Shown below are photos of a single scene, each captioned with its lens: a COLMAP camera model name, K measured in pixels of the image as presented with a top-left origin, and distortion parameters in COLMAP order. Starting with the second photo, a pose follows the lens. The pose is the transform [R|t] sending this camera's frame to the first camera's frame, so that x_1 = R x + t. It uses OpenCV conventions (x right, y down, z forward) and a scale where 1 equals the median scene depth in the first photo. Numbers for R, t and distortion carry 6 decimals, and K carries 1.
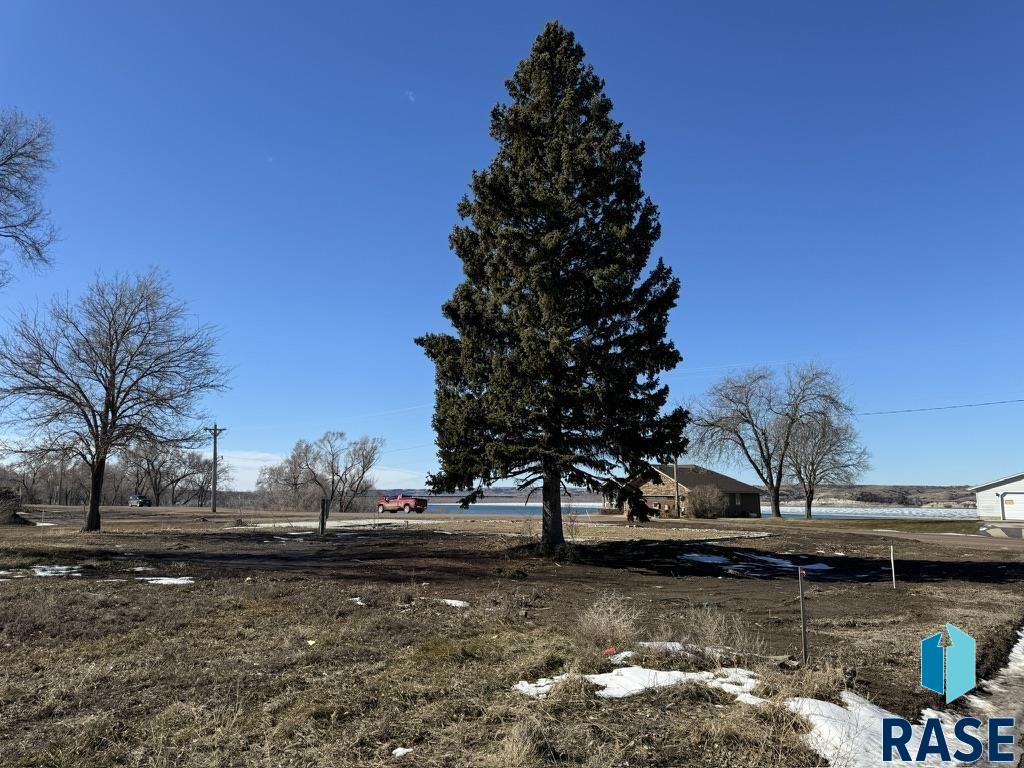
lens RADIAL K [[716.4, 0, 506.4], [0, 716.4, 383.8], [0, 0, 1]] dist [0.055894, -0.027510]
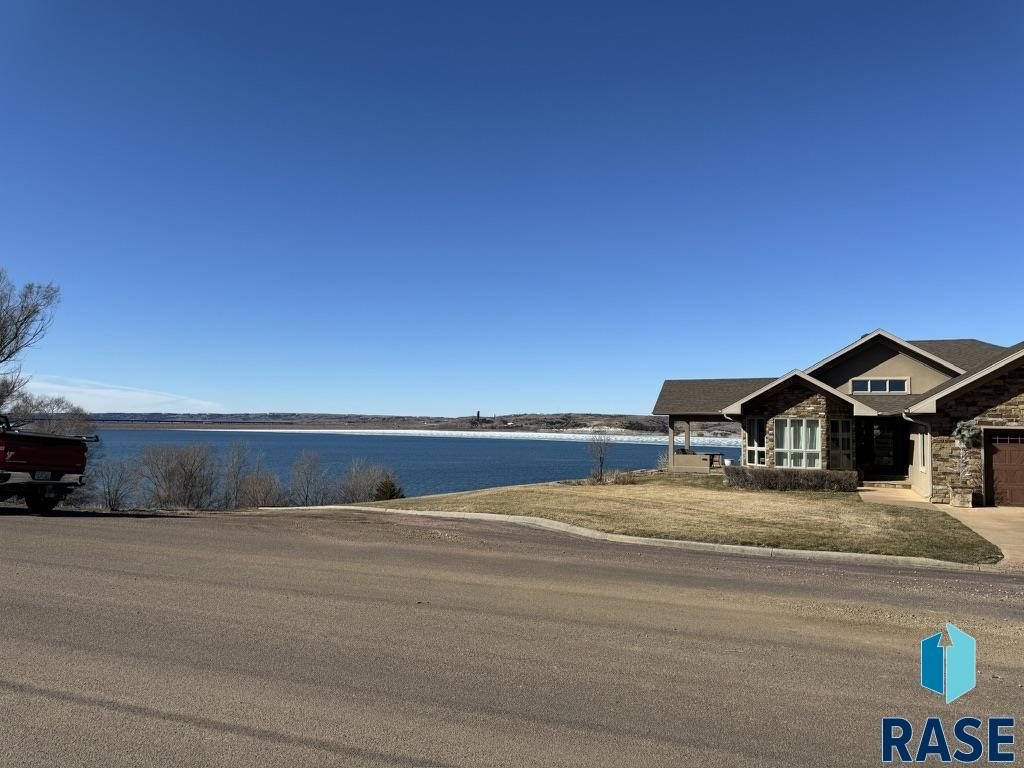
lens RADIAL K [[716.4, 0, 514.3], [0, 716.4, 379.7], [0, 0, 1]] dist [0.055894, -0.027510]
pose [[0.952584, 0.030992, 0.302694, -0.072022], [-0.059492, 0.994570, 0.085392, 0.144741], [-0.298404, -0.099351, 0.949255, 0.927244]]
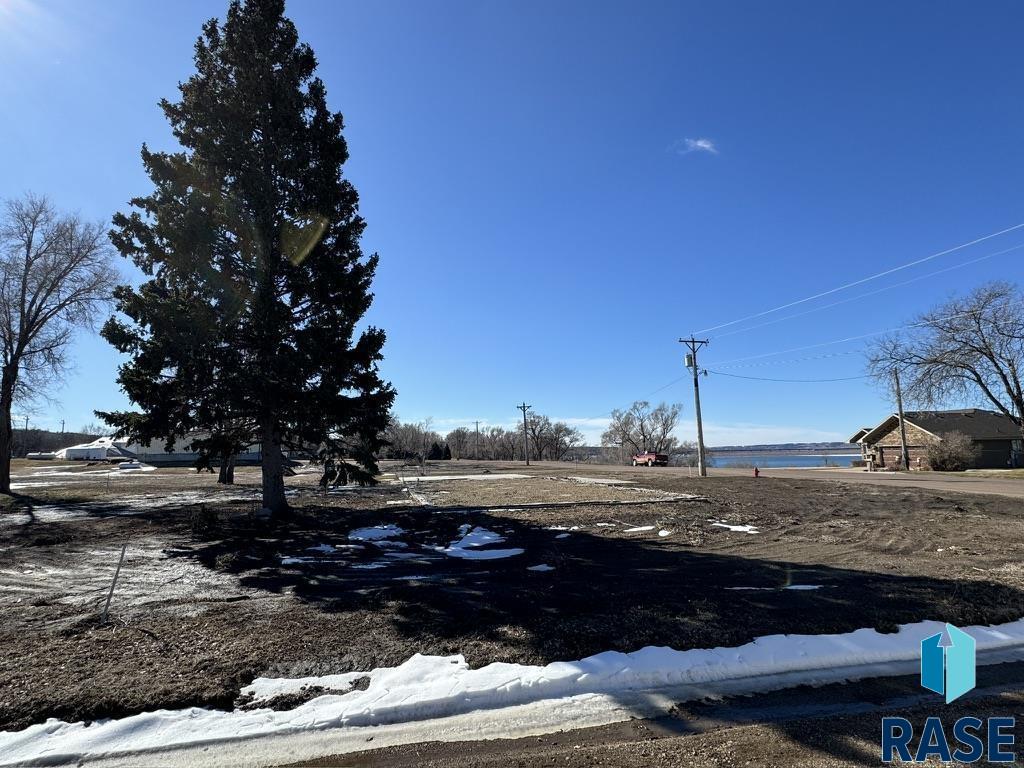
lens RADIAL K [[531.7, 0, 509.8], [0, 531.7, 380.6], [0, 0, 1]] dist [-0.002502, -0.000413]
pose [[0.804591, -0.099866, -0.585372, 0.238293], [0.112869, 0.993506, -0.014356, 0.030458], [0.583005, -0.054519, 0.810637, 0.190264]]
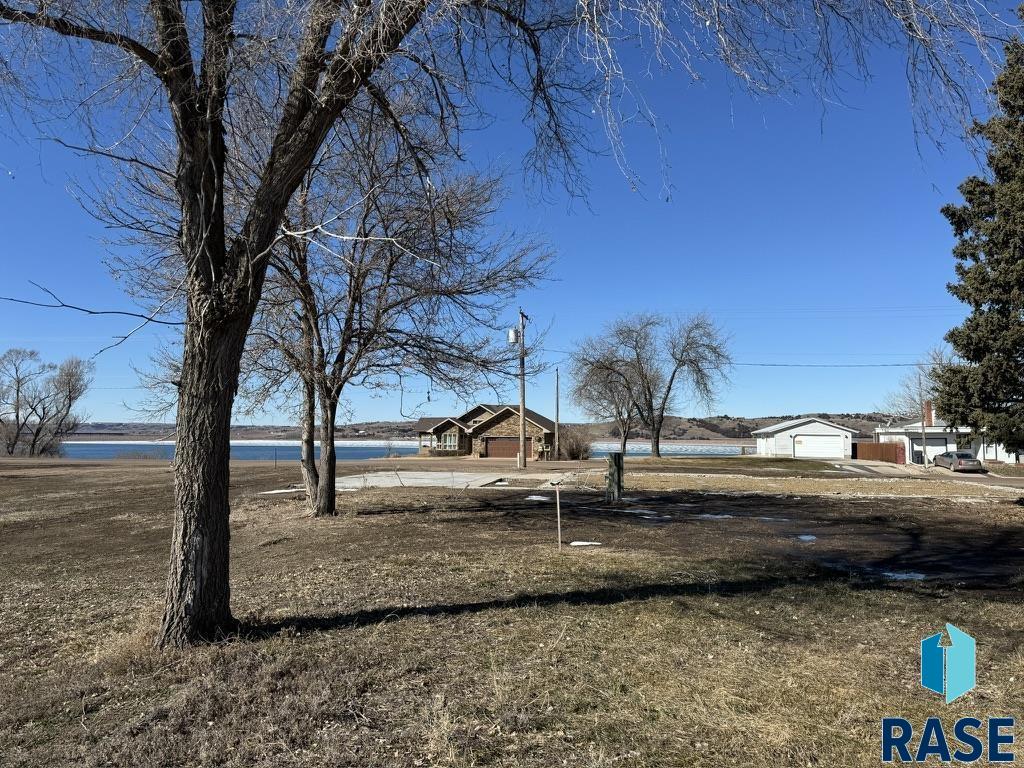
lens RADIAL K [[716.4, 0, 511.9], [0, 716.4, 409.3], [0, 0, 1]] dist [0.055894, -0.027510]
pose [[0.873219, 0.019111, 0.486953, -0.294542], [-0.078483, 0.991703, 0.101816, 0.022159], [-0.480966, -0.127125, 0.867474, 0.184812]]
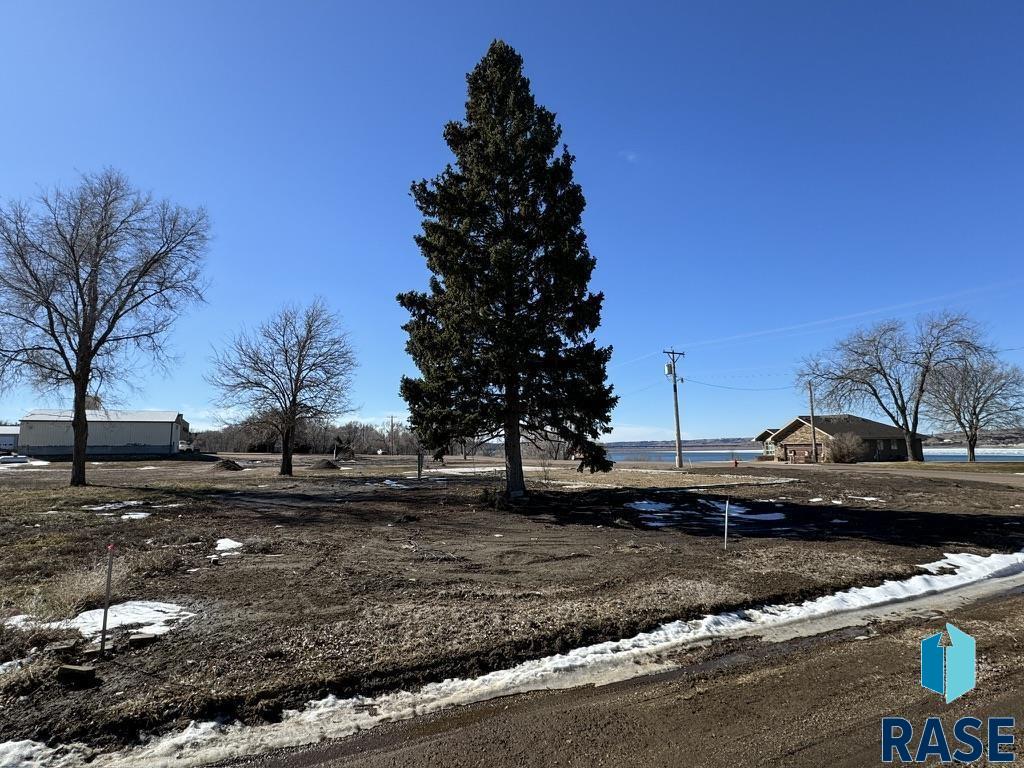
lens RADIAL K [[531.7, 0, 510.1], [0, 531.7, 381.0], [0, 0, 1]] dist [-0.002502, -0.000413]
pose [[0.921974, -0.064012, -0.381926, 0.124237], [0.076138, 0.996957, 0.016705, 0.009906], [0.379694, -0.044480, 0.924042, 0.066601]]
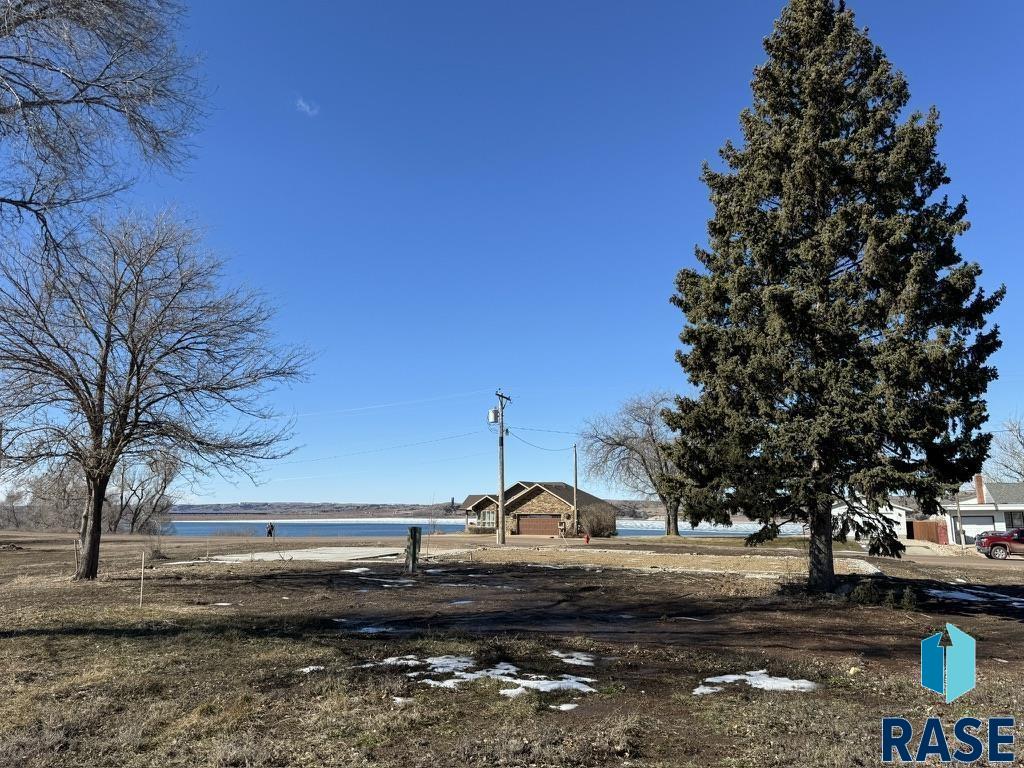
lens RADIAL K [[716.4, 0, 513.9], [0, 716.4, 389.4], [0, 0, 1]] dist [0.055894, -0.027510]
pose [[0.942694, 0.056321, 0.328871, -0.176768], [-0.052107, 0.998407, -0.021620, 0.009672], [-0.329565, 0.003245, 0.944127, 0.097850]]
